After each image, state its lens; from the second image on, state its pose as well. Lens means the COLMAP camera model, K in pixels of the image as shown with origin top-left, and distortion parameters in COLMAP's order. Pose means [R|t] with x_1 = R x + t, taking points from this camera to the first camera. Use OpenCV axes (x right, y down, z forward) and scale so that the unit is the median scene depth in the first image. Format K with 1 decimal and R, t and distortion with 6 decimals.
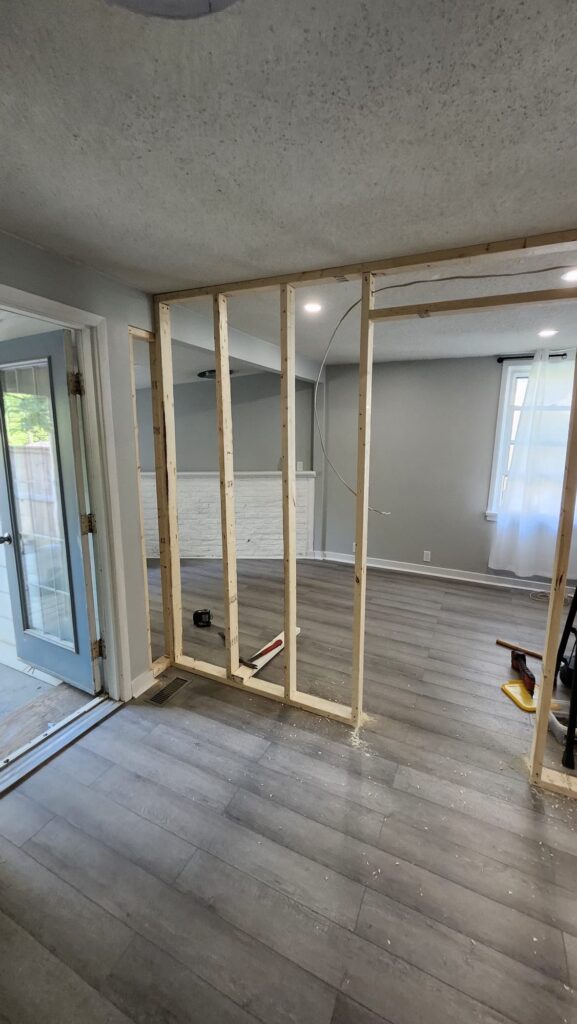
lens RADIAL K [[408.4, 0, 292.0], [0, 408.4, 503.2], [0, 0, 1]] dist [0.001408, -0.000080]
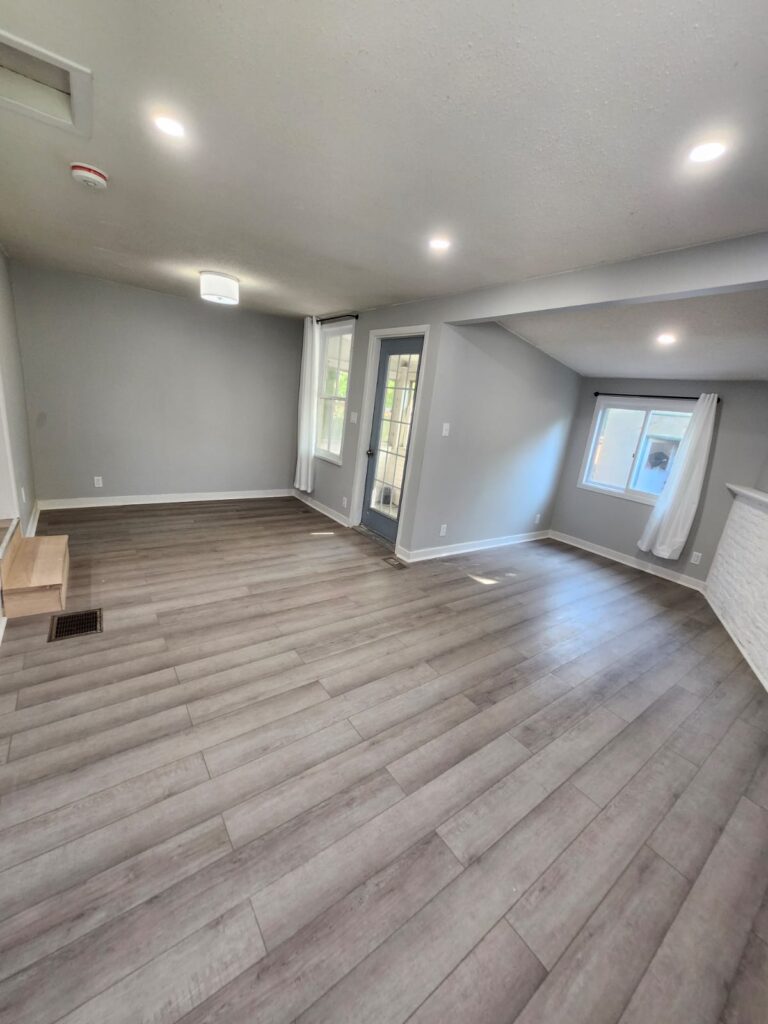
lens RADIAL K [[402.0, 0, 388.8], [0, 402.0, 514.7], [0, 0, 1]] dist [0.002572, -0.000112]
pose [[-0.466548, 0.175790, -0.866851, 0.626164], [-0.264512, 0.907470, 0.326390, -0.123869], [0.844018, 0.381570, -0.376880, 0.929125]]
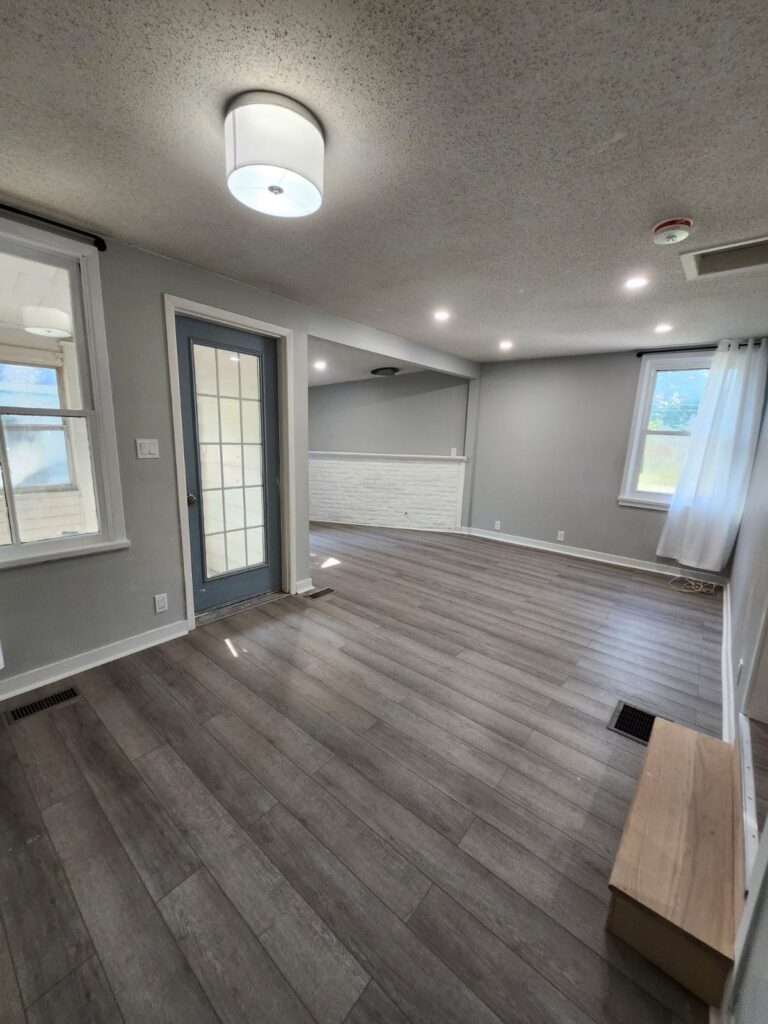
lens RADIAL K [[402.0, 0, 387.2], [0, 402.0, 514.7], [0, 0, 1]] dist [0.002572, -0.000112]
pose [[0.970932, 0.071333, -0.228479, 0.139120], [-0.065814, 0.997328, 0.031695, 0.079518], [0.230129, -0.015737, 0.973033, -0.188454]]
